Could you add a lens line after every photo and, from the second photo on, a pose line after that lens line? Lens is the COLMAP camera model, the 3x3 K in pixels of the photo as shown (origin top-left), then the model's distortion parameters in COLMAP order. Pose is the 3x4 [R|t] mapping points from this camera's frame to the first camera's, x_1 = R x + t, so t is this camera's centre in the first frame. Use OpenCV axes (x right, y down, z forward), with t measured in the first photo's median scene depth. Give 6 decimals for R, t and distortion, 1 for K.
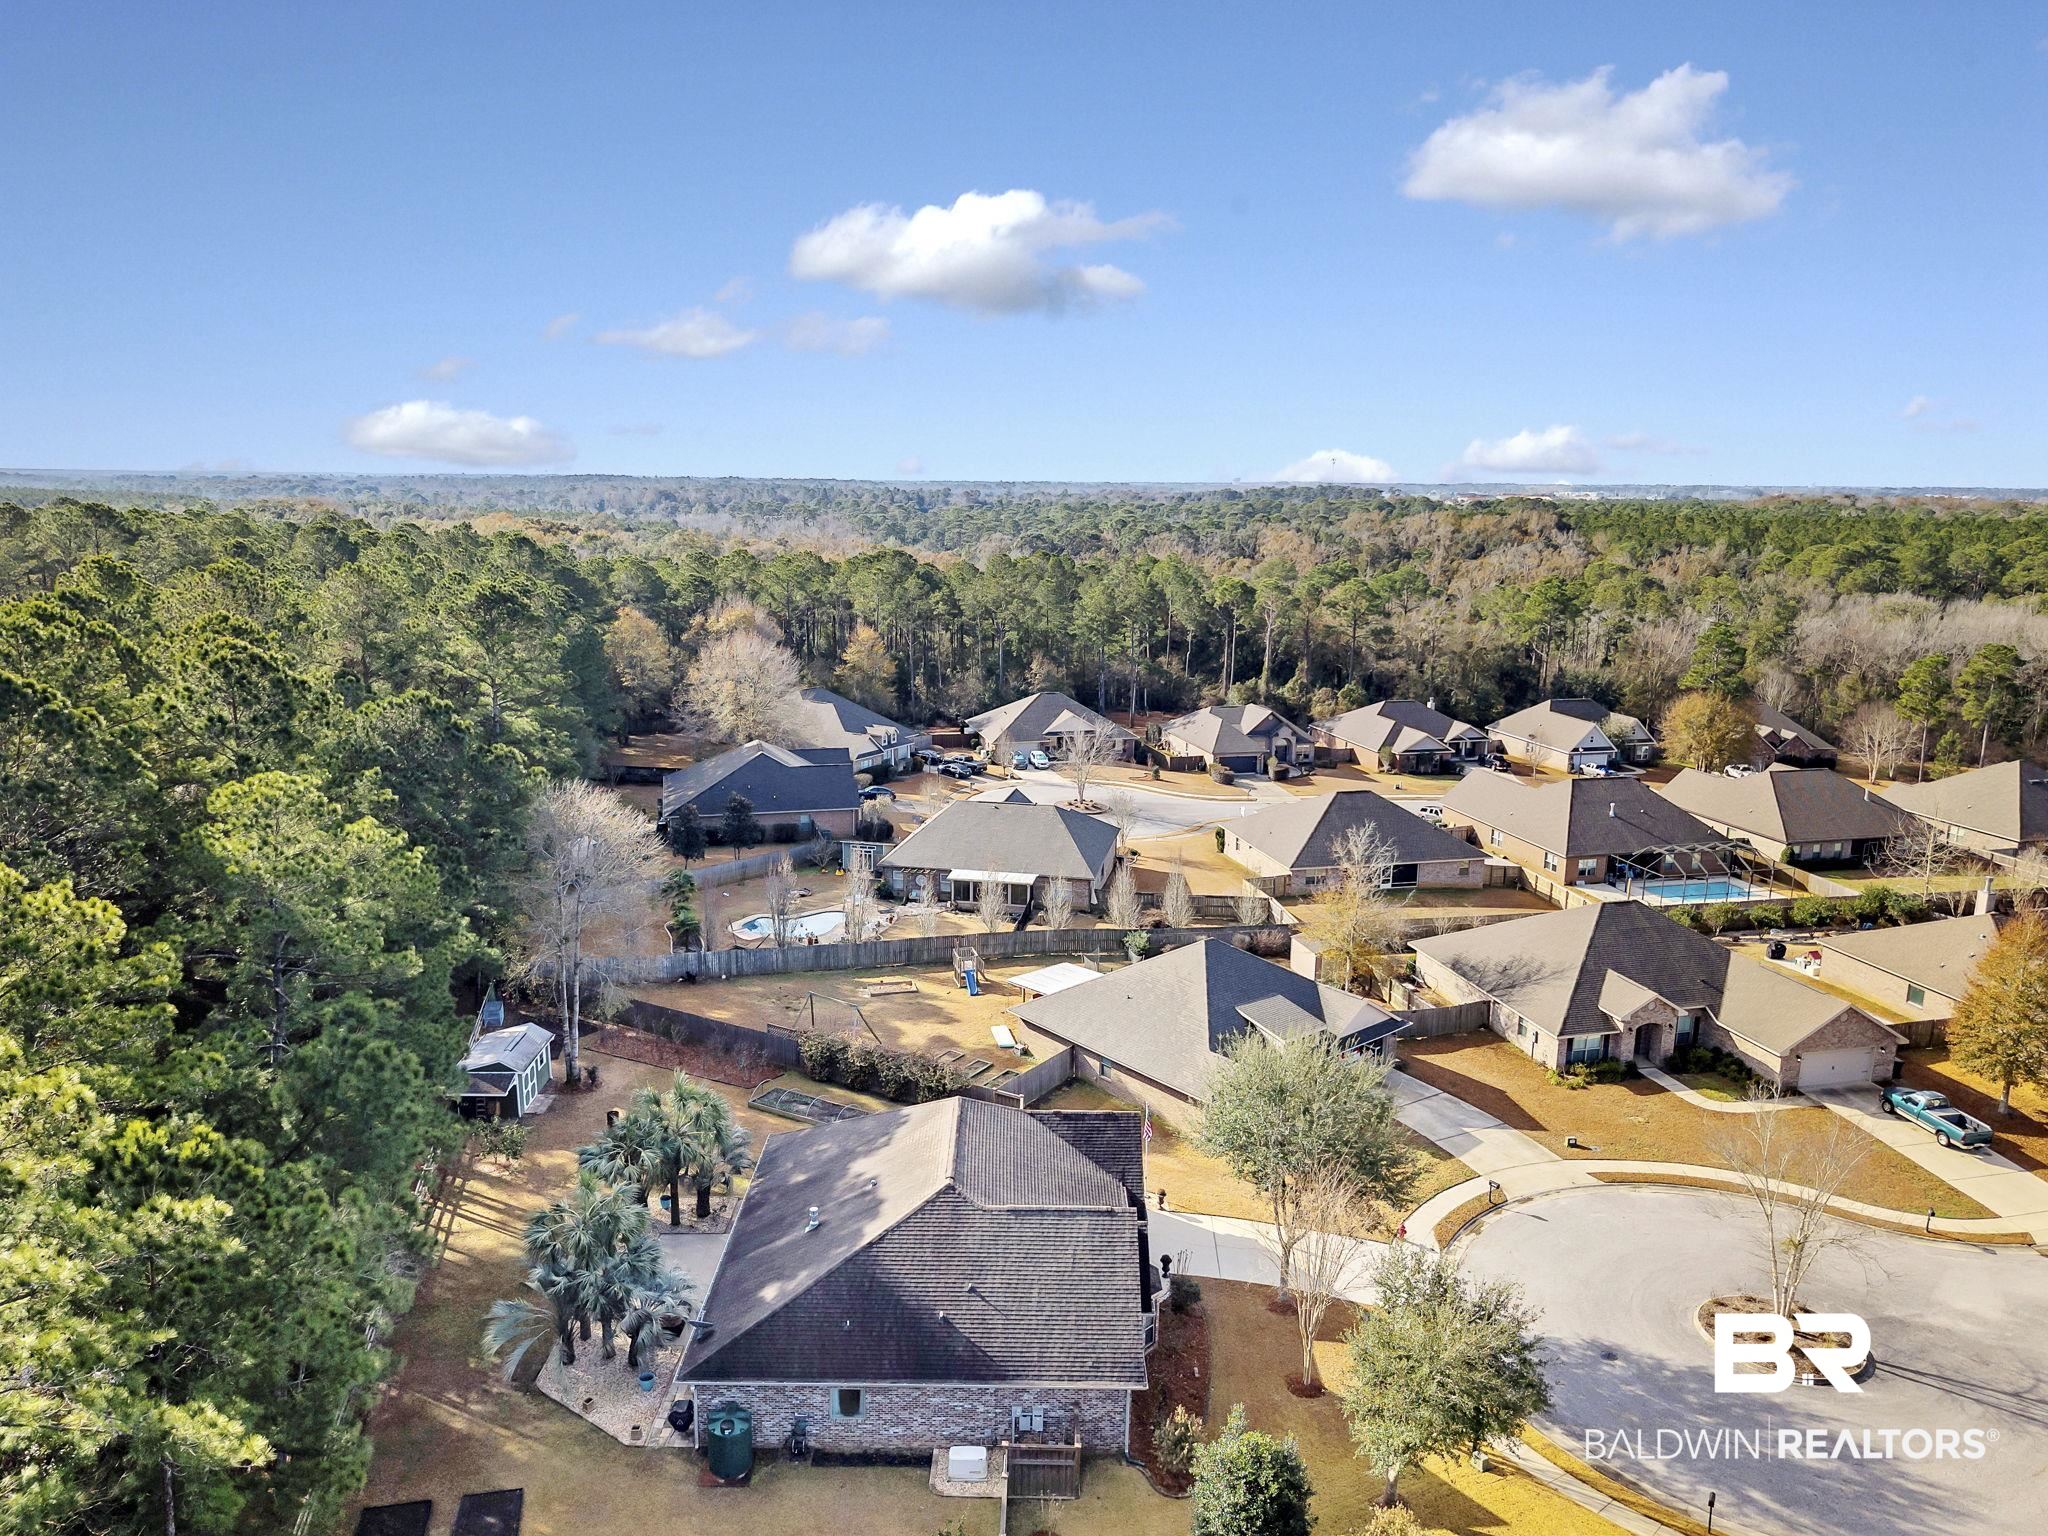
lens RADIAL K [[1390.8, 0, 1012.2], [0, 1390.8, 776.3], [0, 0, 1]] dist [0.031156, -0.032628]
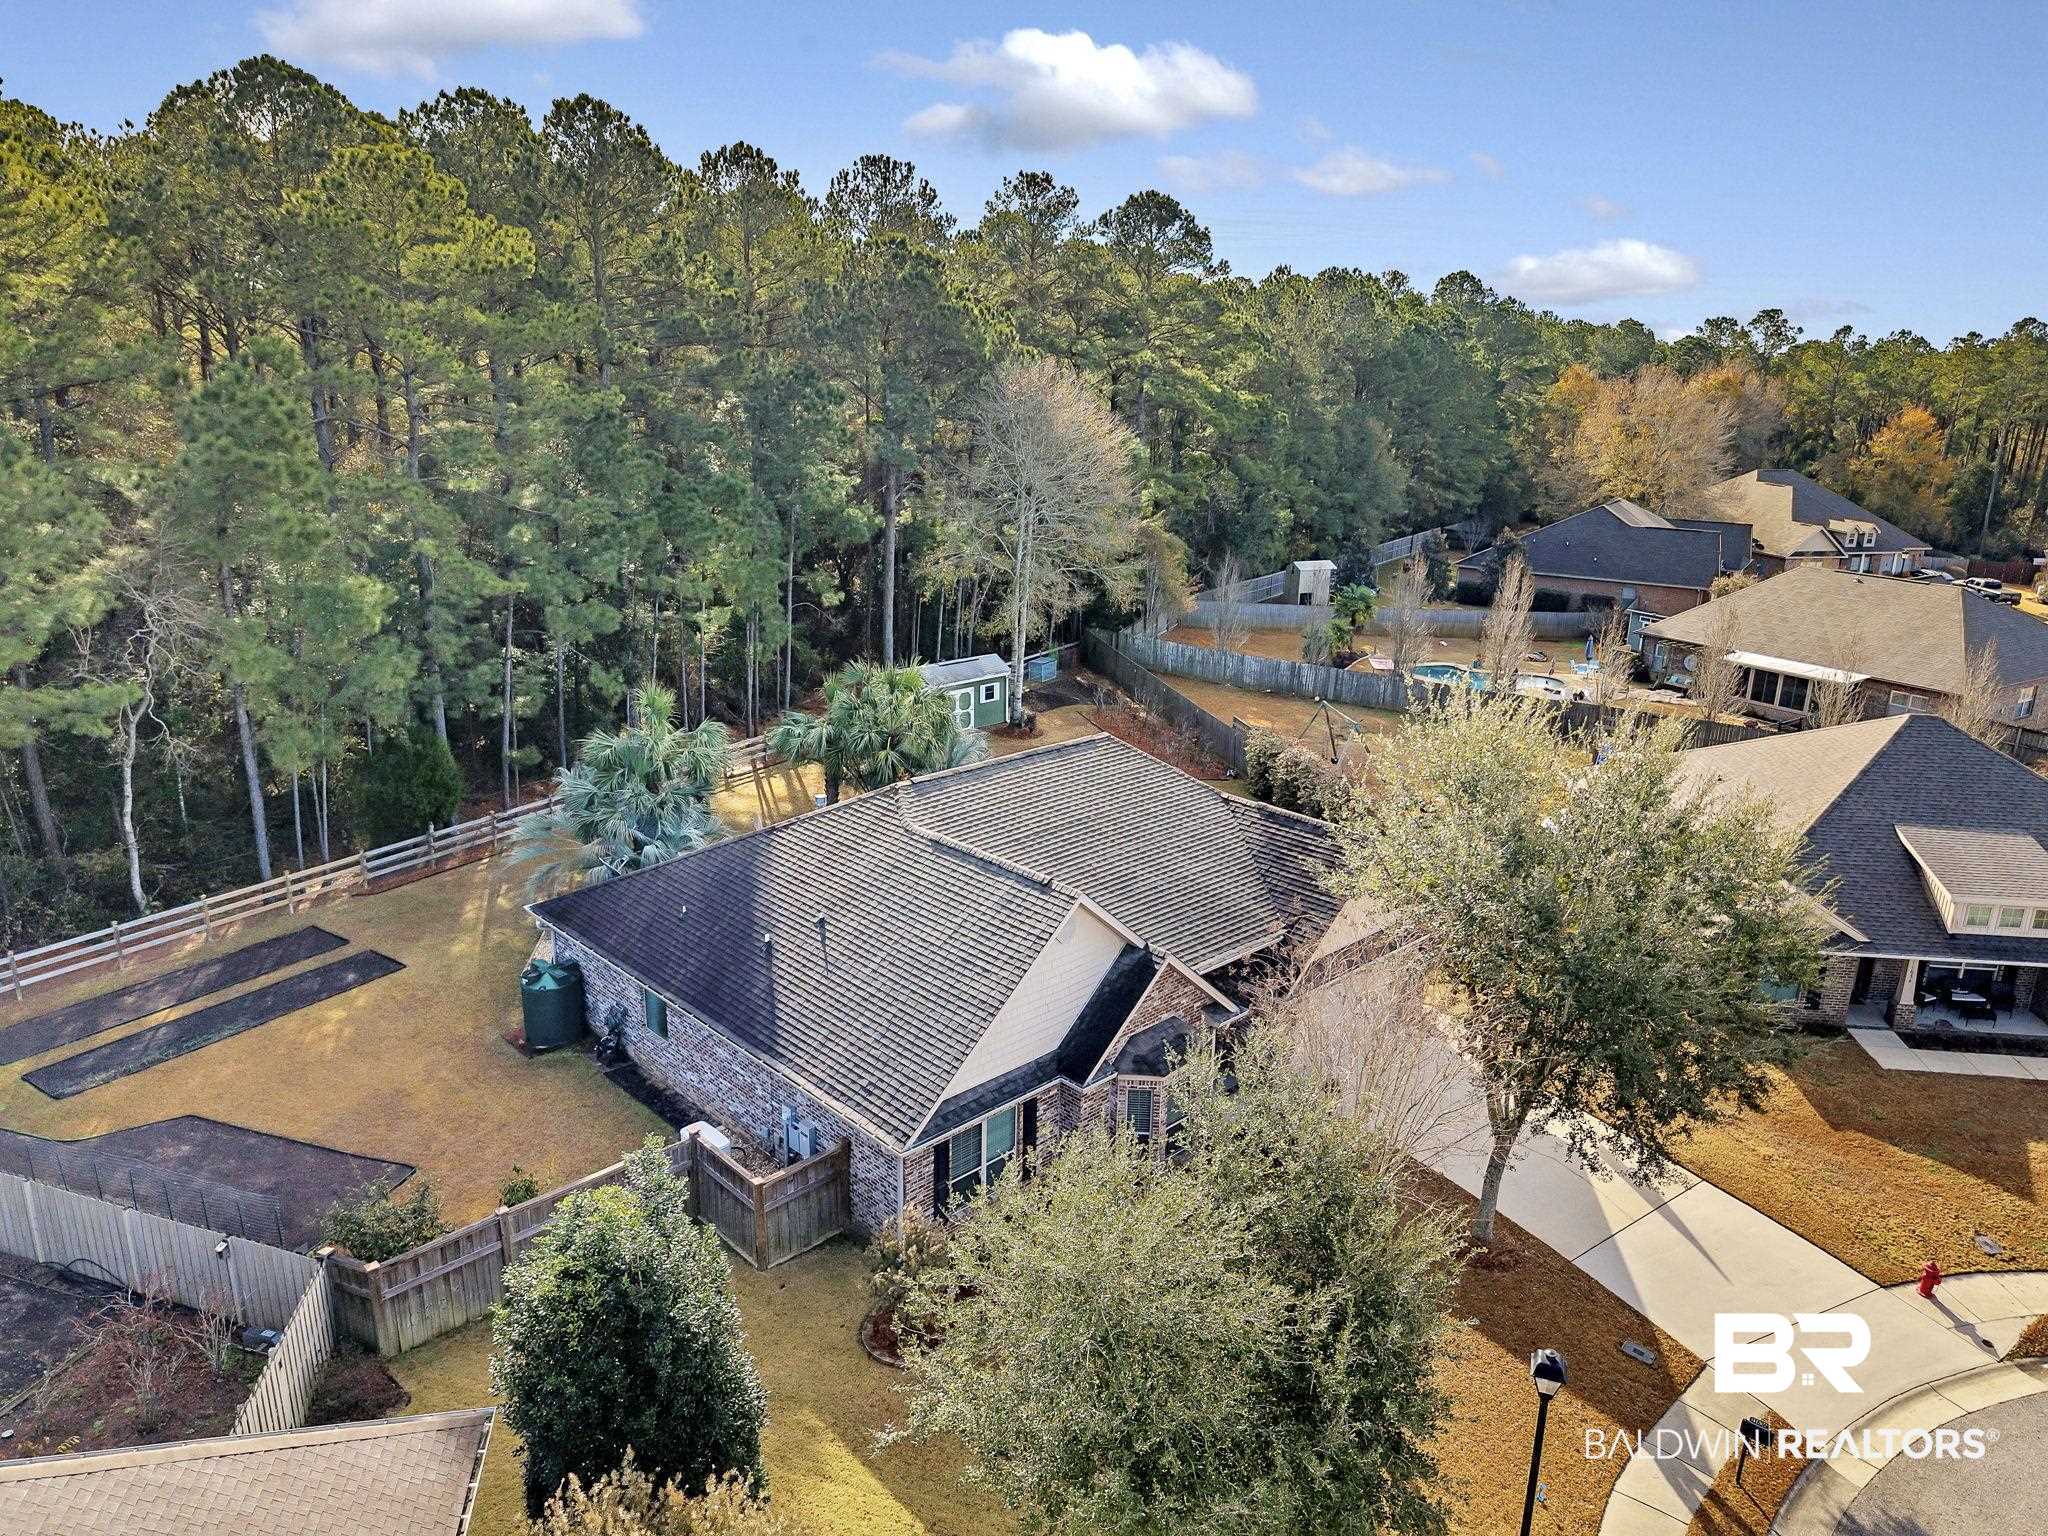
lens RADIAL K [[1390.8, 0, 1022.7], [0, 1390.8, 770.0], [0, 0, 1]] dist [0.031156, -0.032628]
pose [[0.684943, 0.209006, -0.697976, 0.242158], [-0.161950, 0.977681, 0.133836, 0.105194], [0.710370, 0.021367, 0.703504, 0.325591]]
